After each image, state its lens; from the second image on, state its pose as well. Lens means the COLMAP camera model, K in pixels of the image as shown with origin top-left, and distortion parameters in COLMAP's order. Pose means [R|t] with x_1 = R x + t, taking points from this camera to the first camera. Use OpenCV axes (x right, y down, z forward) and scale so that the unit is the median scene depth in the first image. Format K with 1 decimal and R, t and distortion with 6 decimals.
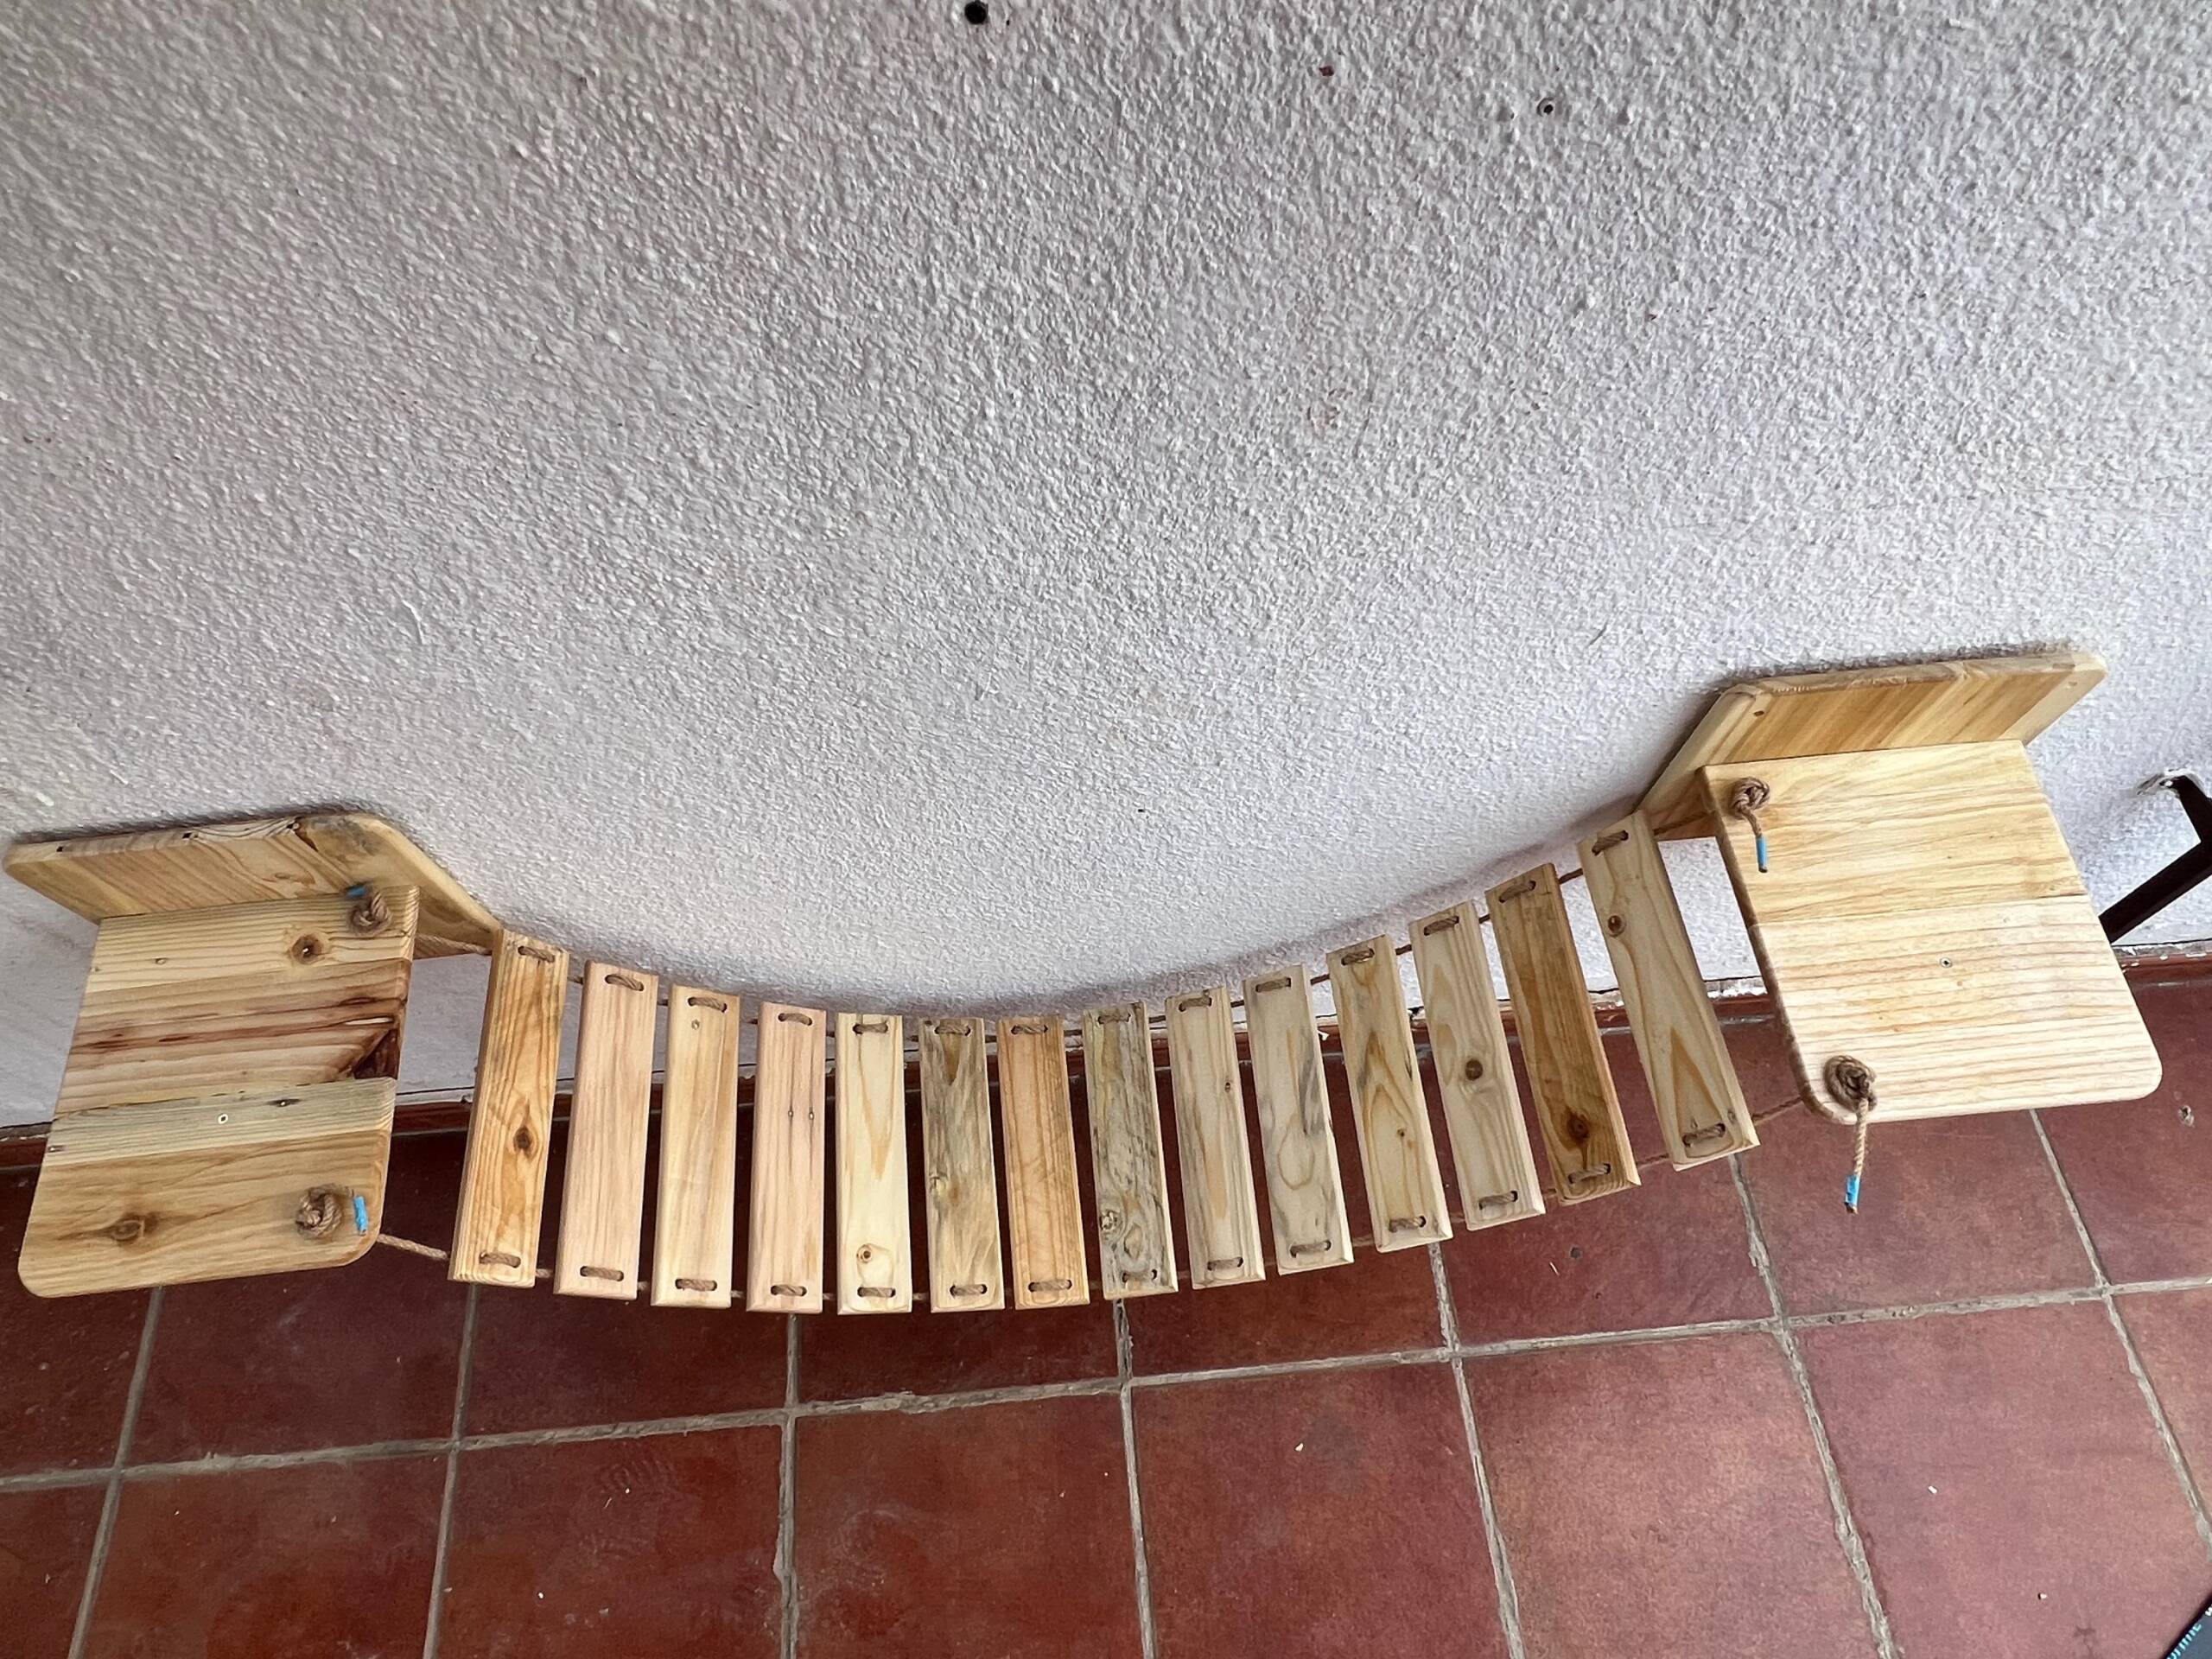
lens RADIAL K [[1388.0, 0, 1082.1], [0, 1388.0, 858.8], [0, 0, 1]] dist [0.001518, -0.007597]
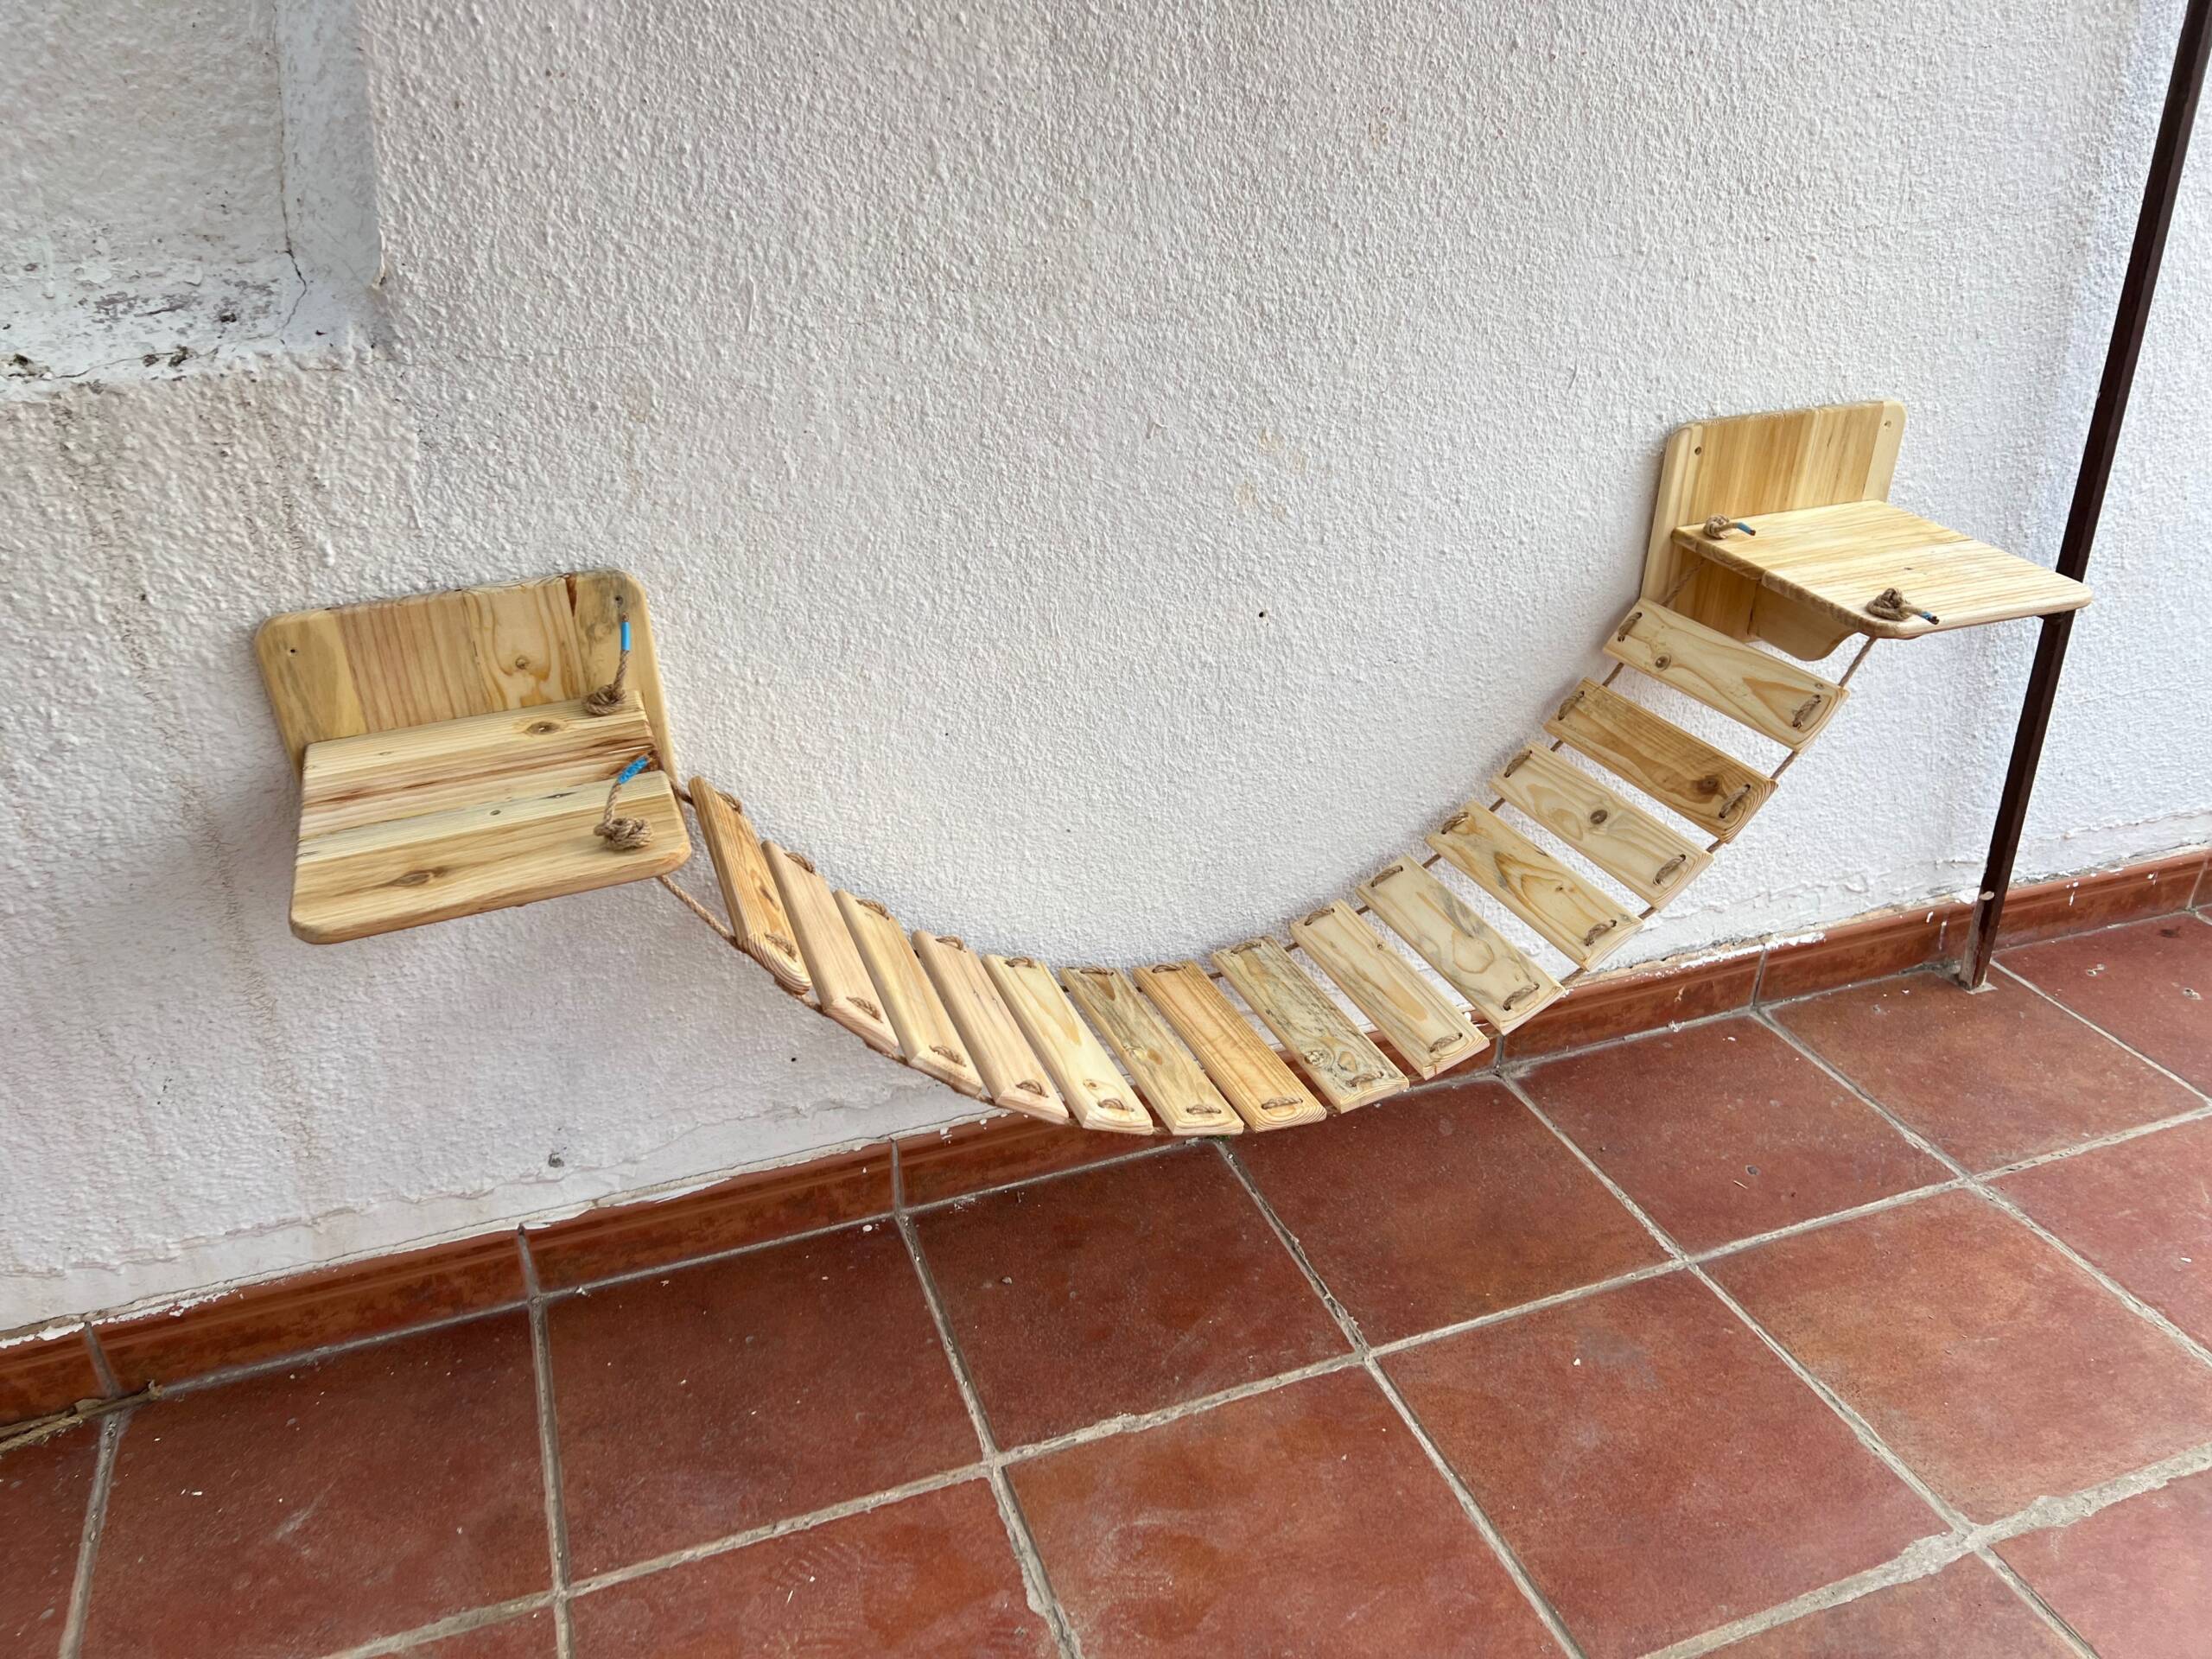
lens RADIAL K [[1677.0, 0, 1131.2], [0, 1677.0, 863.6], [0, 0, 1]] dist [0.050012, -0.067814]
pose [[0.960380, -0.114300, 0.254177, -0.647786], [0.239014, 0.806837, -0.540264, 1.261205], [-0.143327, 0.579611, 0.802190, 0.006733]]
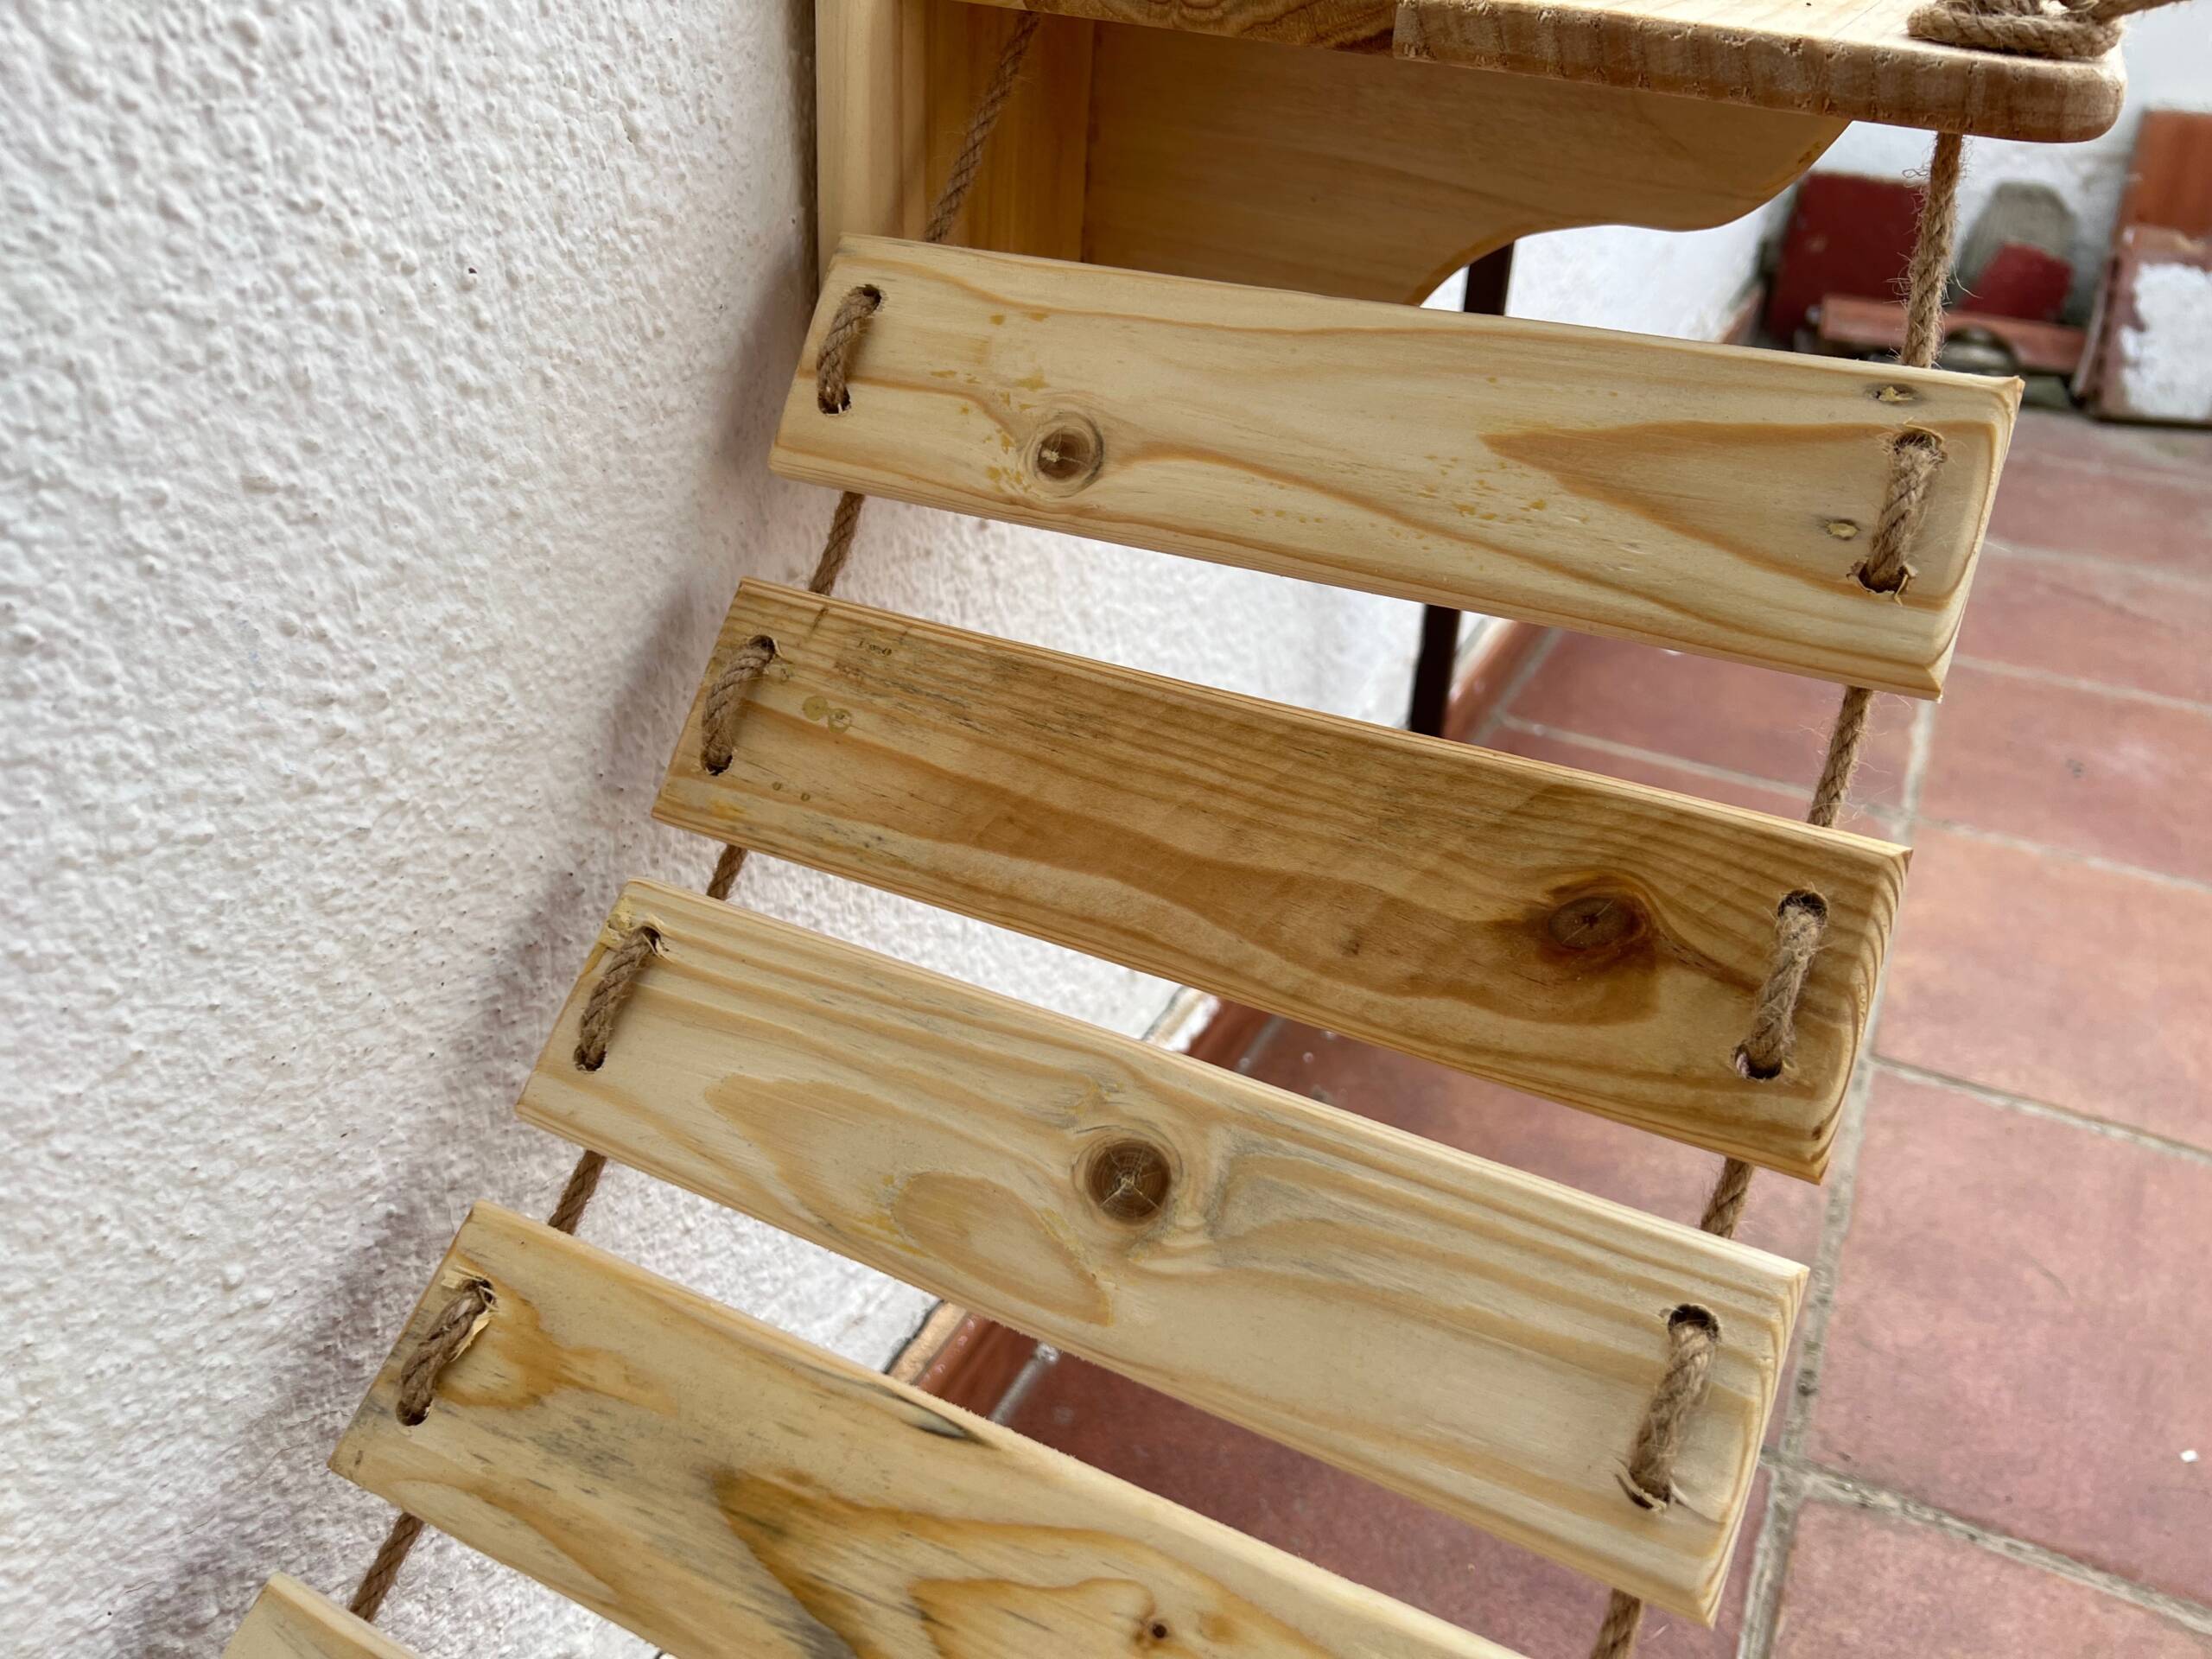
lens RADIAL K [[1677.0, 0, 1094.6], [0, 1677.0, 850.9], [0, 0, 1]] dist [0.050012, -0.067814]
pose [[0.525377, -0.409419, 0.745893, 0.124462], [0.730262, 0.666872, -0.148323, 0.235943], [-0.436689, 0.622622, 0.649342, 1.199236]]
